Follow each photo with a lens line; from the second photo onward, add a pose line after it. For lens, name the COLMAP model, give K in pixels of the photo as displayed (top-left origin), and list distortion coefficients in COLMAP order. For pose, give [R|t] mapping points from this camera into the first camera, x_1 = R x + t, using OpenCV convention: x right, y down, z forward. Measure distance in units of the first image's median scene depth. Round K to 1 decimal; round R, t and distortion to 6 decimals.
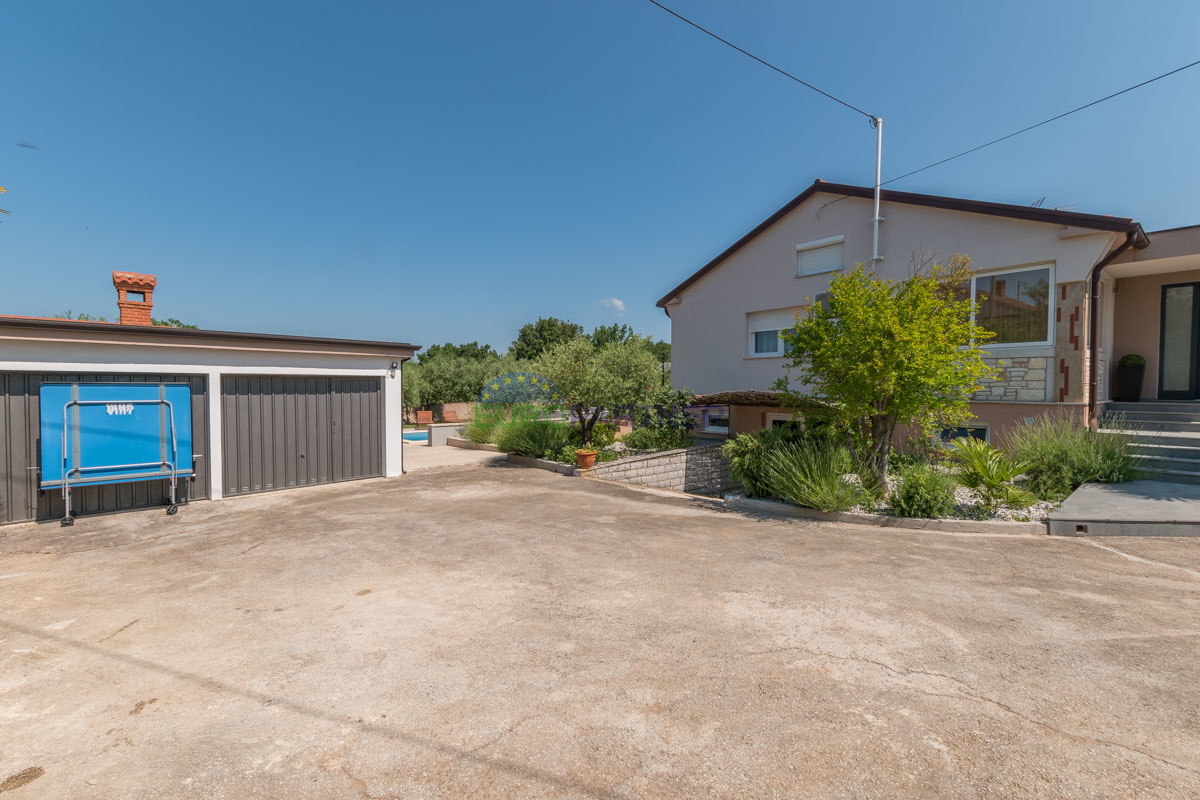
lens RADIAL K [[525.8, 0, 596.3], [0, 525.8, 401.4], [0, 0, 1]] dist [-0.008038, 0.002121]
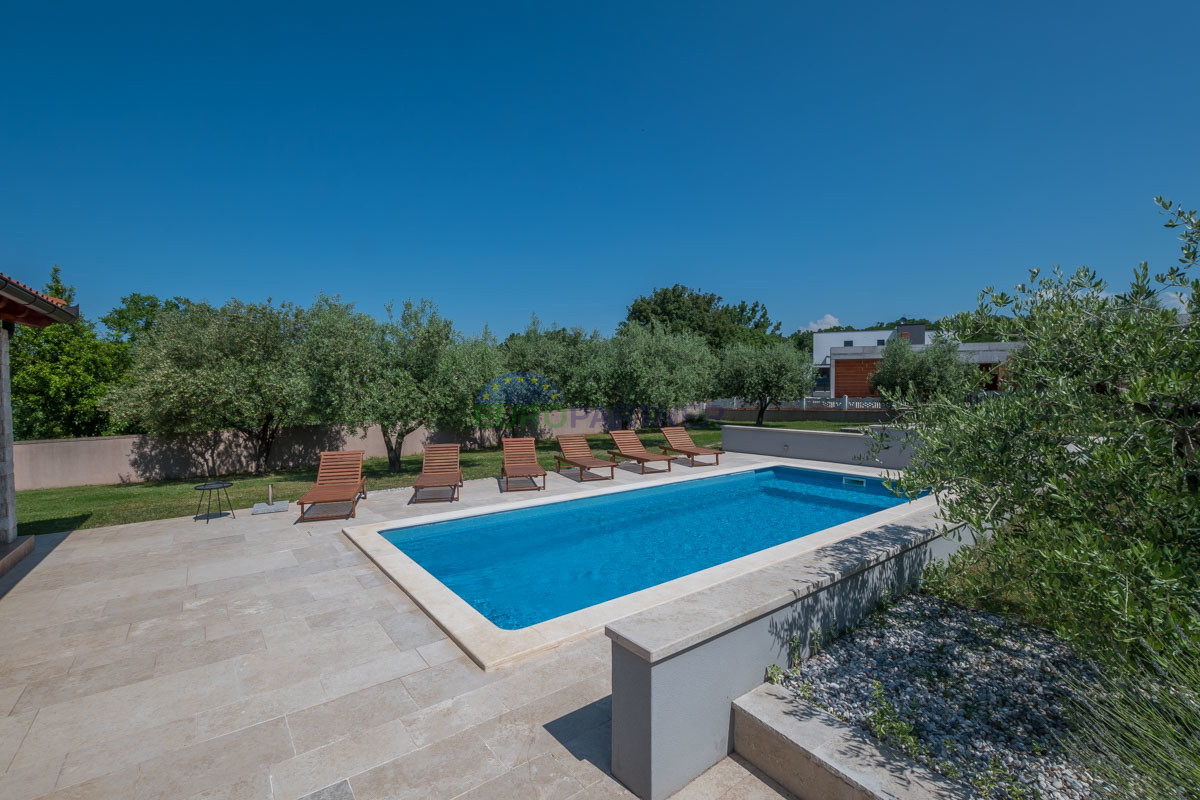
lens RADIAL K [[542.1, 0, 595.9], [0, 542.1, 403.7], [0, 0, 1]] dist [-0.025773, -0.000705]
pose [[0.991586, -0.004607, -0.129371, -0.627636], [0.004756, 0.999988, 0.000840, -0.026979], [0.129365, -0.001448, 0.991596, 1.768586]]
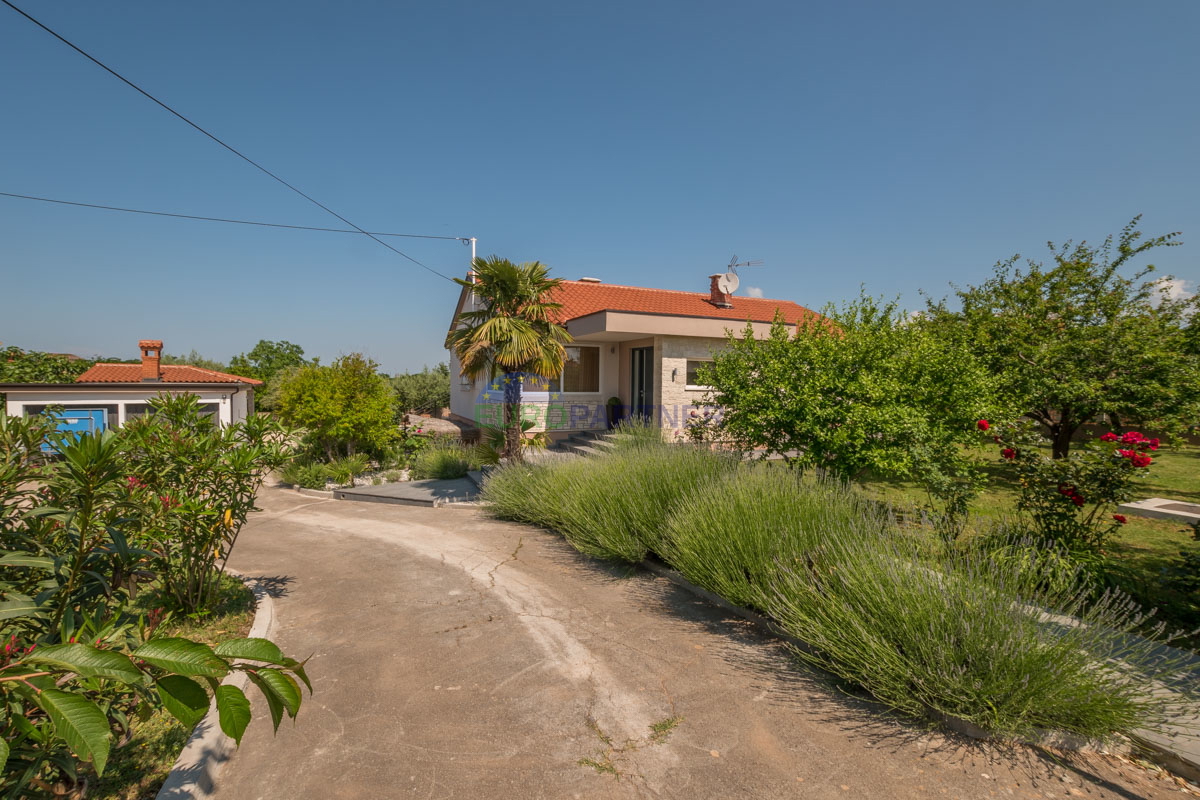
lens RADIAL K [[525.8, 0, 591.0], [0, 525.8, 402.9], [0, 0, 1]] dist [-0.008038, 0.002121]
pose [[0.963986, 0.015755, -0.265485, 1.696171], [-0.015078, 0.999876, 0.004588, -0.101478], [0.265525, -0.000419, 0.964104, -0.499024]]
